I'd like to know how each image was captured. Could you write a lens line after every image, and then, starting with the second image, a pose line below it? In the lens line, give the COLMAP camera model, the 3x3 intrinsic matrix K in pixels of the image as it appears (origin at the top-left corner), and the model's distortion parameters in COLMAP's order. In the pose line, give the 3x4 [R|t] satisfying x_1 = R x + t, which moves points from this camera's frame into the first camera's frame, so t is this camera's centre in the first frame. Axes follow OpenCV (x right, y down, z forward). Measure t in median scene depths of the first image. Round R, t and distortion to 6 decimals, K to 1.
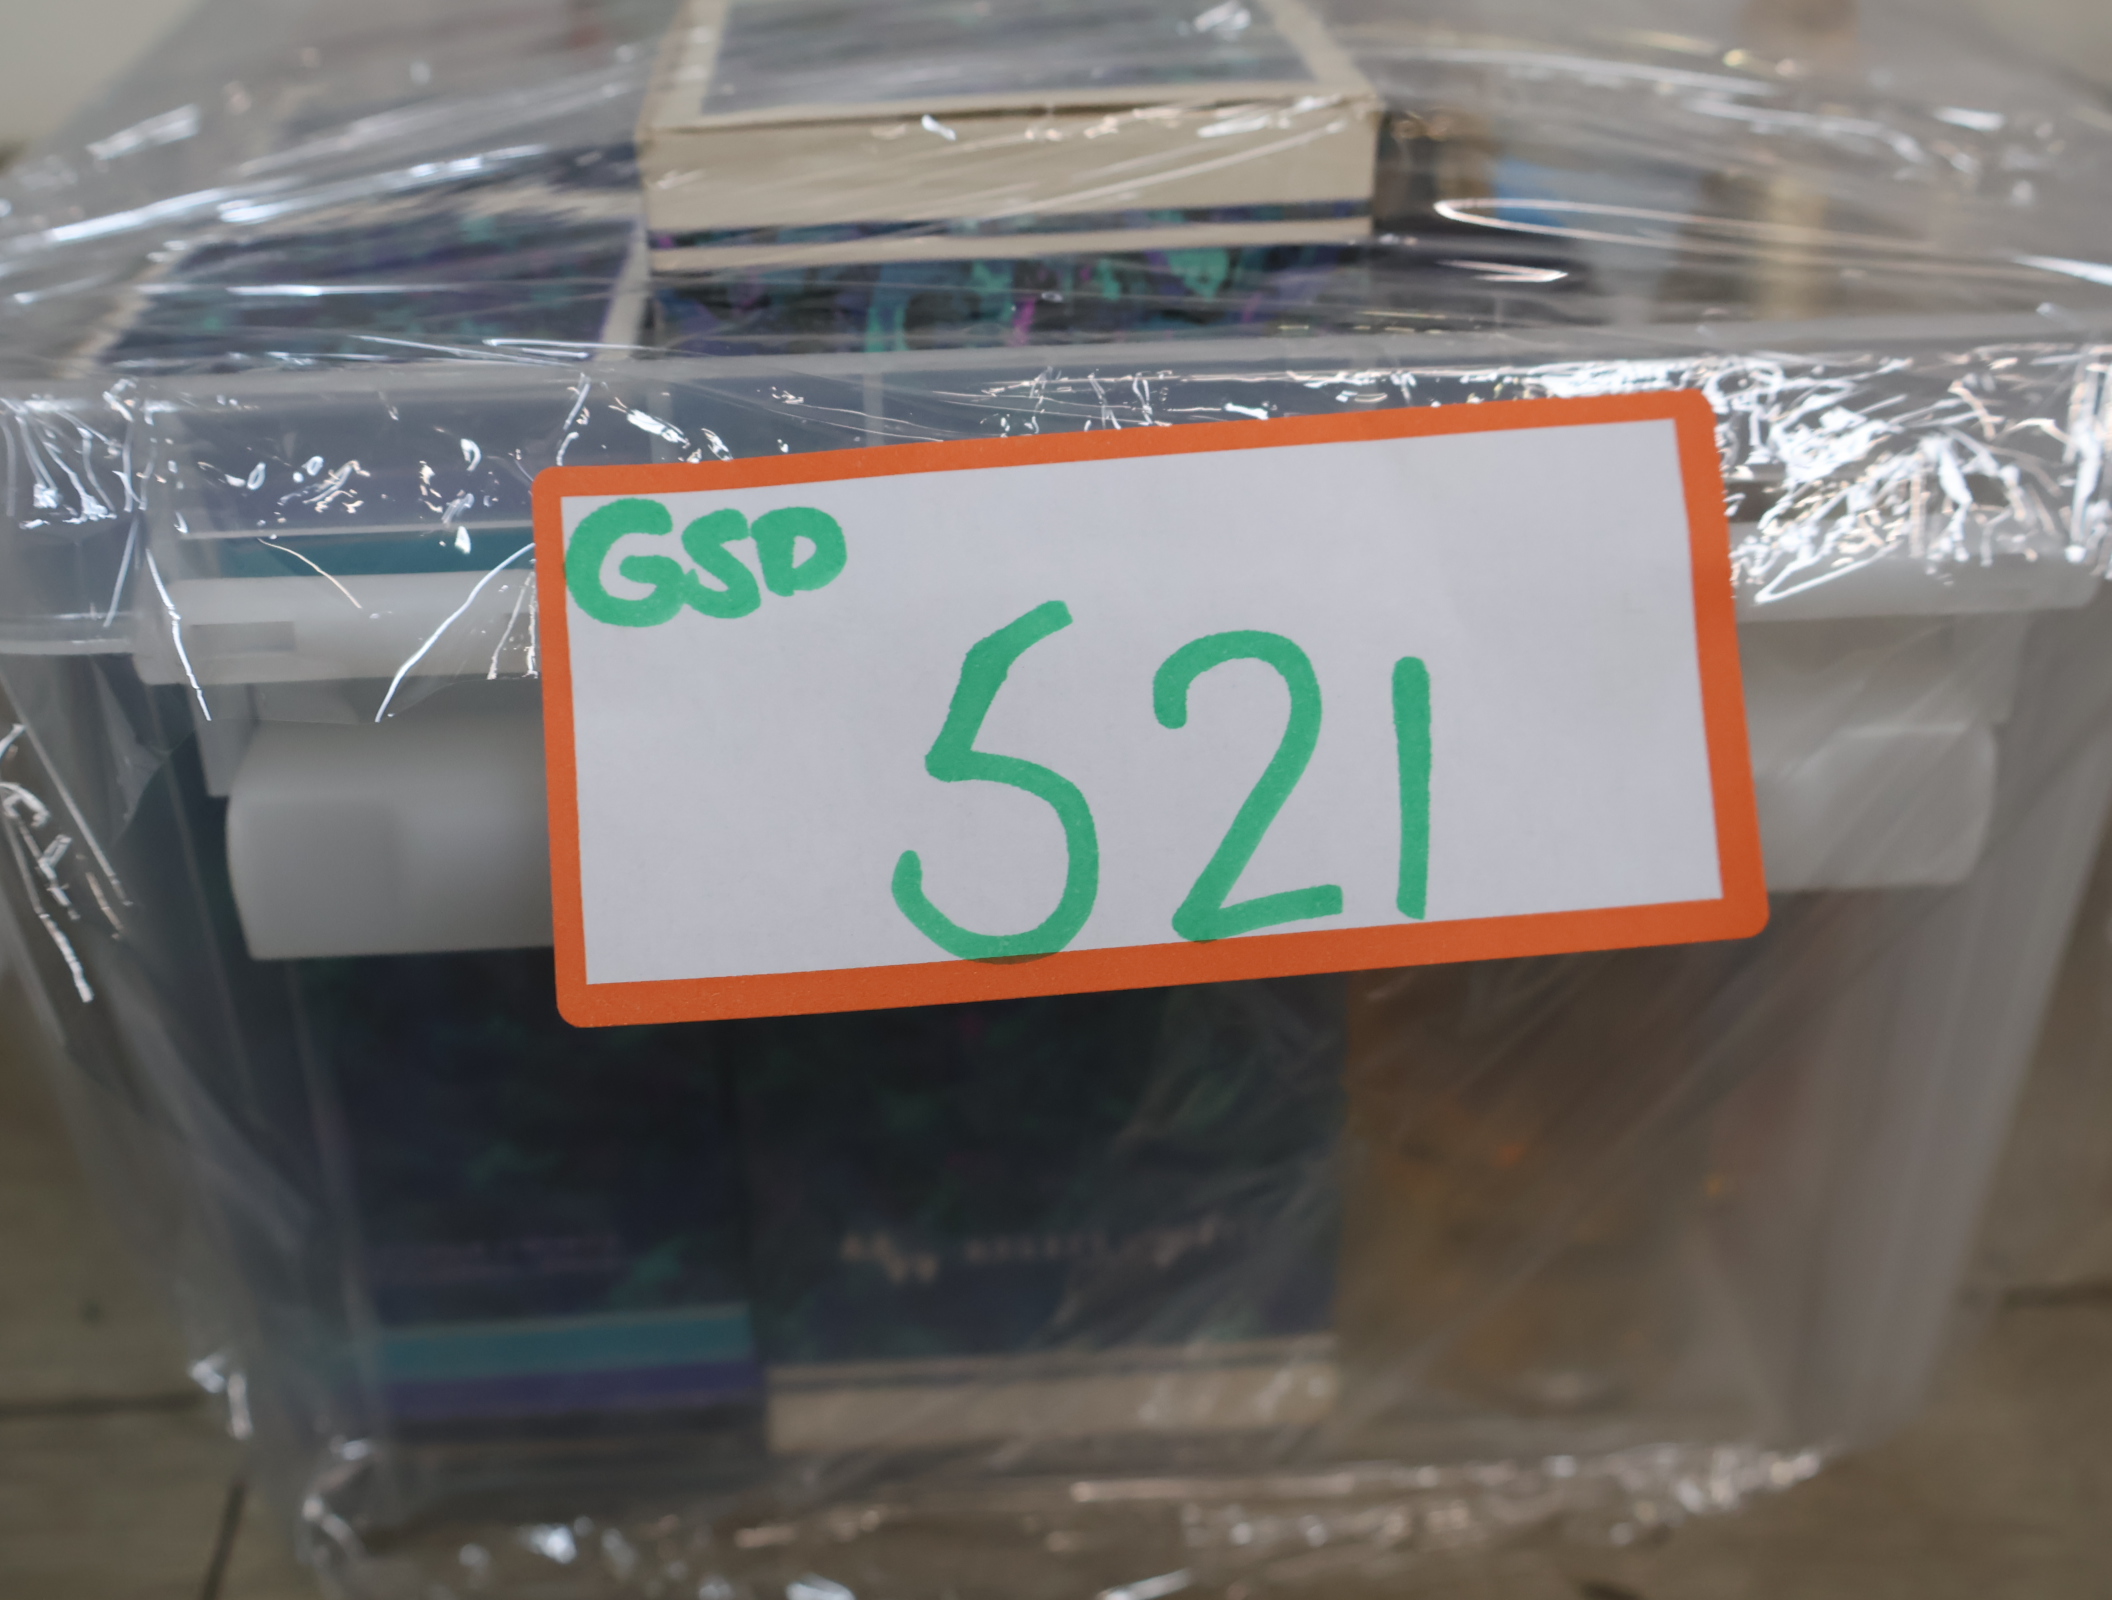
lens RADIAL K [[2432.2, 0, 1056.0], [0, 2432.2, 800.0], [0, 0, 1]] dist [-0.013003, -0.000715]
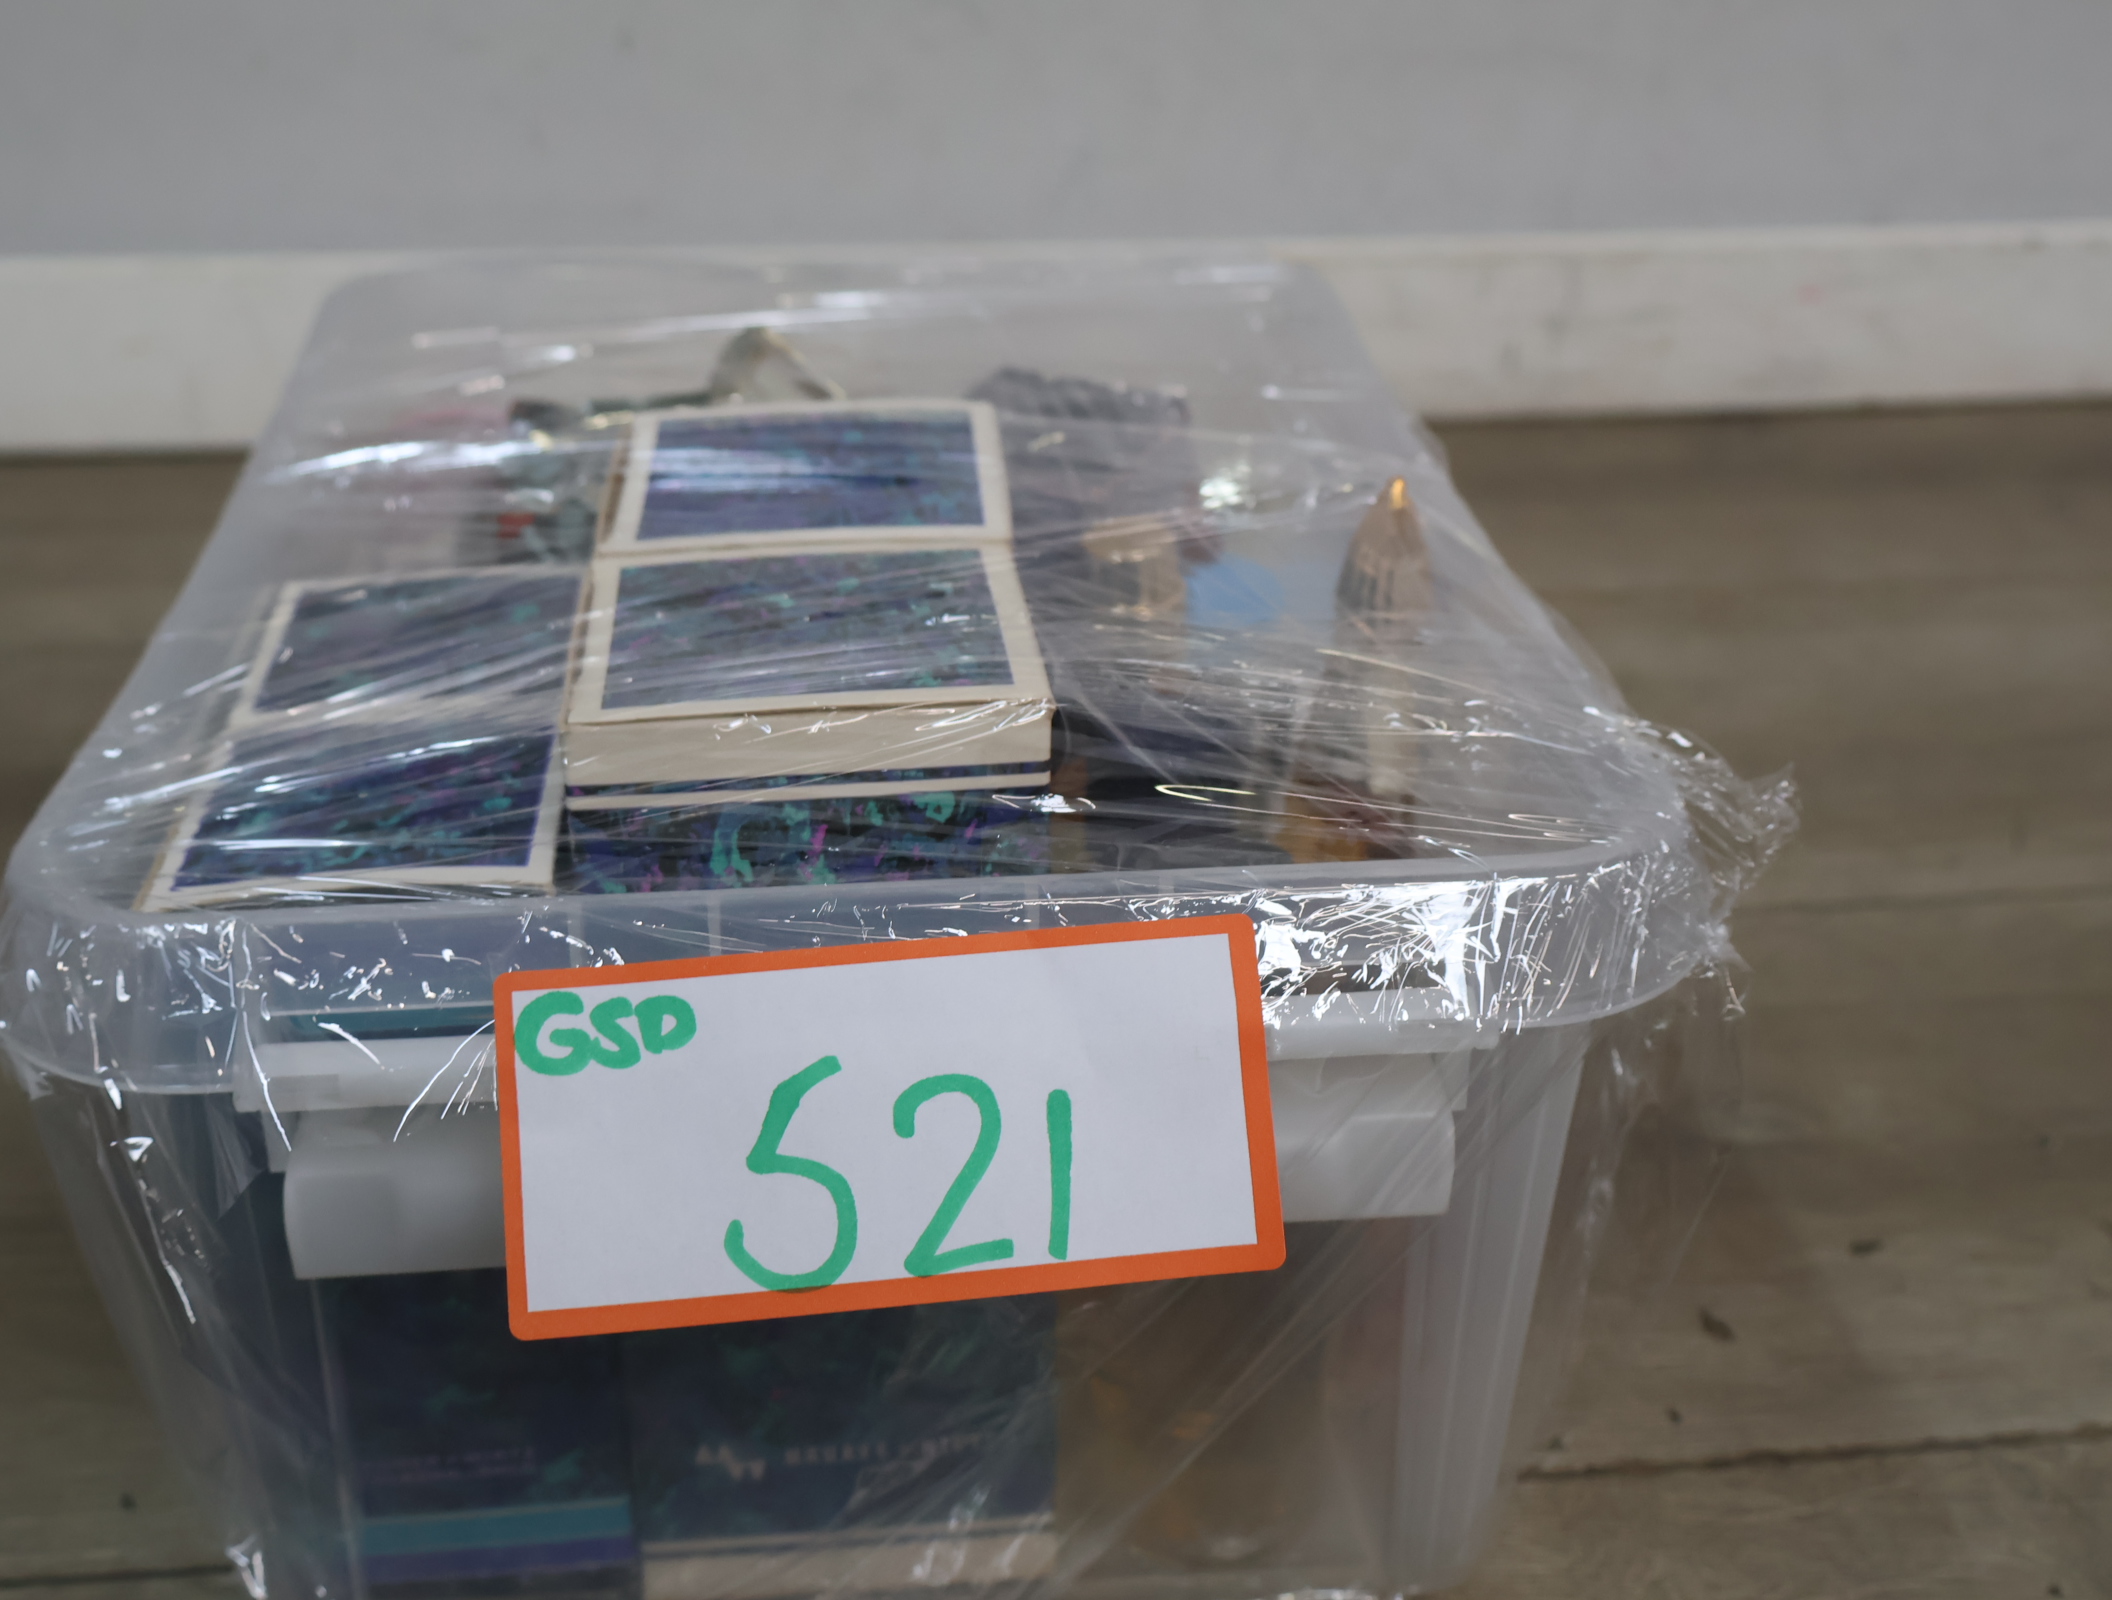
lens RADIAL K [[2432.2, 0, 1056.0], [0, 2432.2, 800.0], [0, 0, 1]] dist [-0.013003, -0.000715]
pose [[0.998748, 0.000074, 0.050026, 0.066047], [0.002207, 0.998960, -0.045533, -0.174256], [-0.049977, 0.045586, 0.997709, -0.571308]]
